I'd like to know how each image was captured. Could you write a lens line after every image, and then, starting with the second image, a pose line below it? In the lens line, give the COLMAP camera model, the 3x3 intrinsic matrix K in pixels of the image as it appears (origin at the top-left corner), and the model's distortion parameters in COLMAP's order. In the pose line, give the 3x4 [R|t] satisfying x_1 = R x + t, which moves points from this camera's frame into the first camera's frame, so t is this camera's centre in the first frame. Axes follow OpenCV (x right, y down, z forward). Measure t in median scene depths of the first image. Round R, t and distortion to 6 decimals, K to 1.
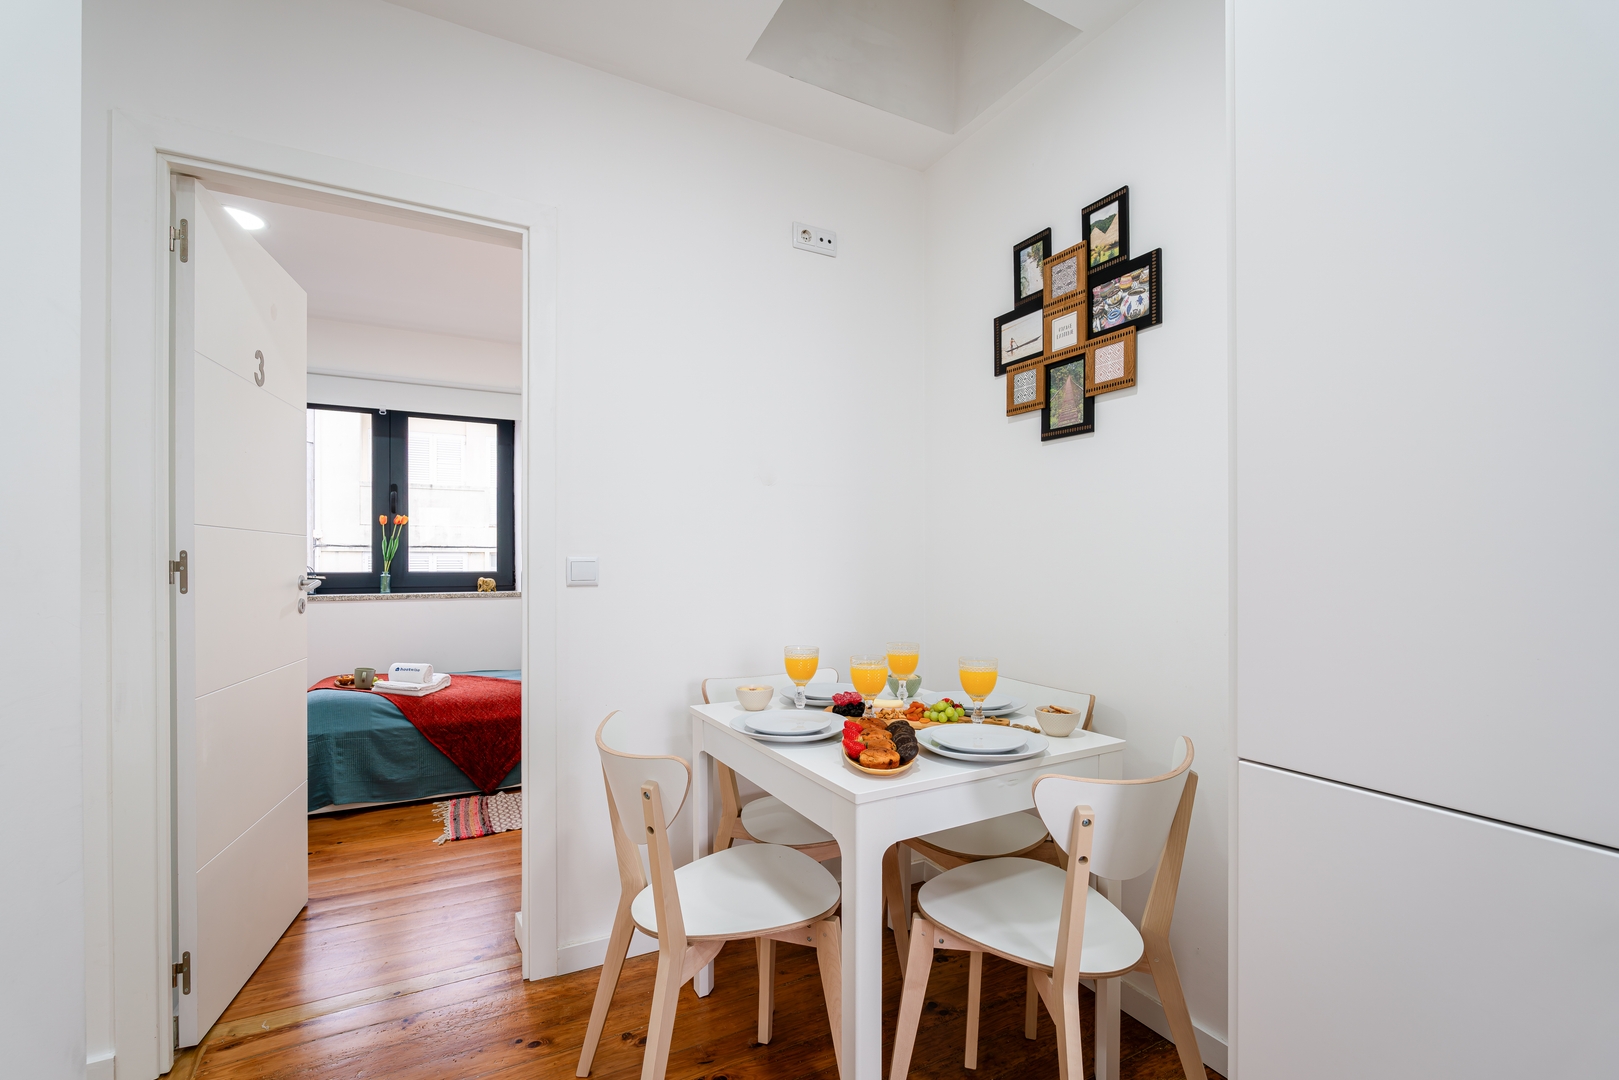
lens RADIAL K [[726.5, 0, 831.7], [0, 726.5, 567.5], [0, 0, 1]] dist [-0.008606, 0.001120]
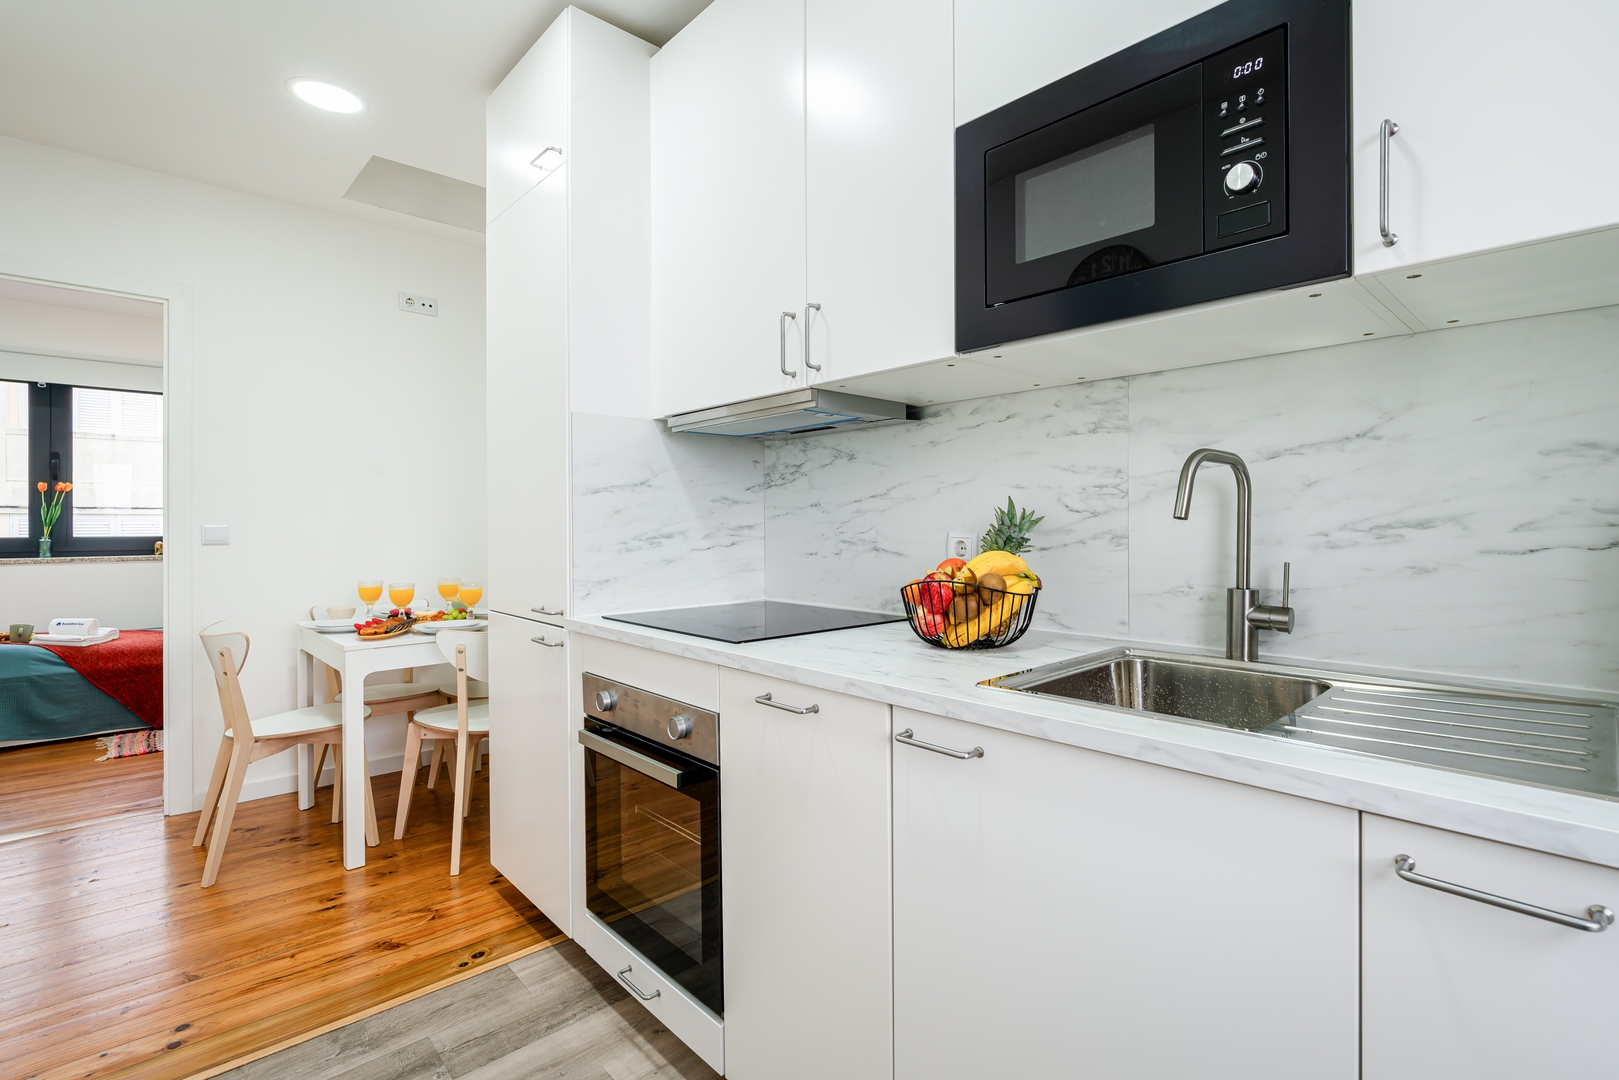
lens RADIAL K [[726.5, 0, 884.2], [0, 726.5, 535.0], [0, 0, 1]] dist [-0.008606, 0.001120]
pose [[0.954903, -0.005371, 0.296868, 0.302654], [0.003498, 0.999970, 0.006841, 0.000726], [-0.296896, -0.005494, 0.954894, -0.458113]]
